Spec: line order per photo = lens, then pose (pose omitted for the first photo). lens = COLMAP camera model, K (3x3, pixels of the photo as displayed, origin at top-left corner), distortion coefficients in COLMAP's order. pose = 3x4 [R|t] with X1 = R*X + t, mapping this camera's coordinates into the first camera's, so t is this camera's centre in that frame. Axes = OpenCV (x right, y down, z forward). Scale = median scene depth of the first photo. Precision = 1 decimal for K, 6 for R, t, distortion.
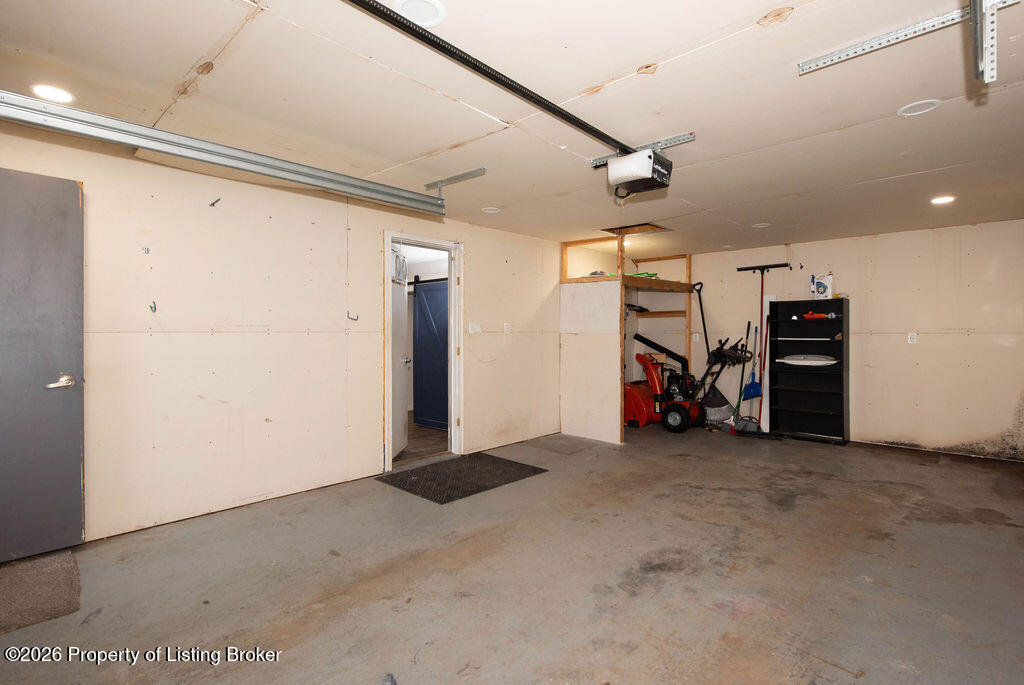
lens RADIAL K [[497.9, 0, 508.8], [0, 497.9, 339.6], [0, 0, 1]] dist [-0.001194, -0.001982]
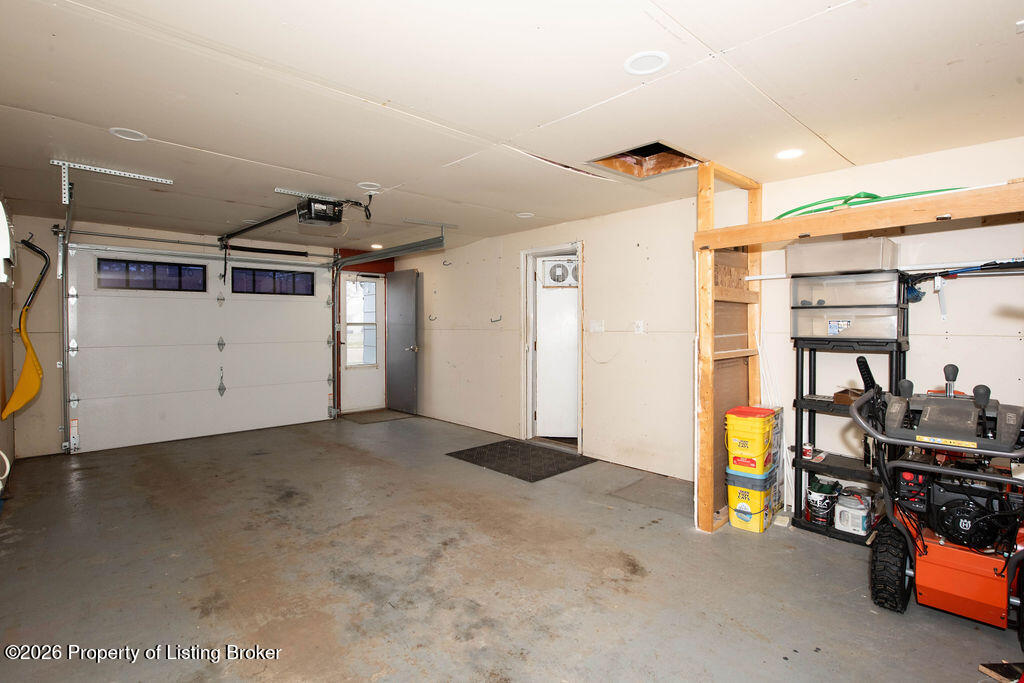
lens RADIAL K [[497.9, 0, 509.0], [0, 497.9, 335.3], [0, 0, 1]] dist [-0.001194, -0.001982]
pose [[-0.068844, 0.018258, -0.997460, 1.233401], [-0.009871, 0.999771, 0.018981, -0.030517], [0.997579, 0.011153, -0.068648, 1.264382]]
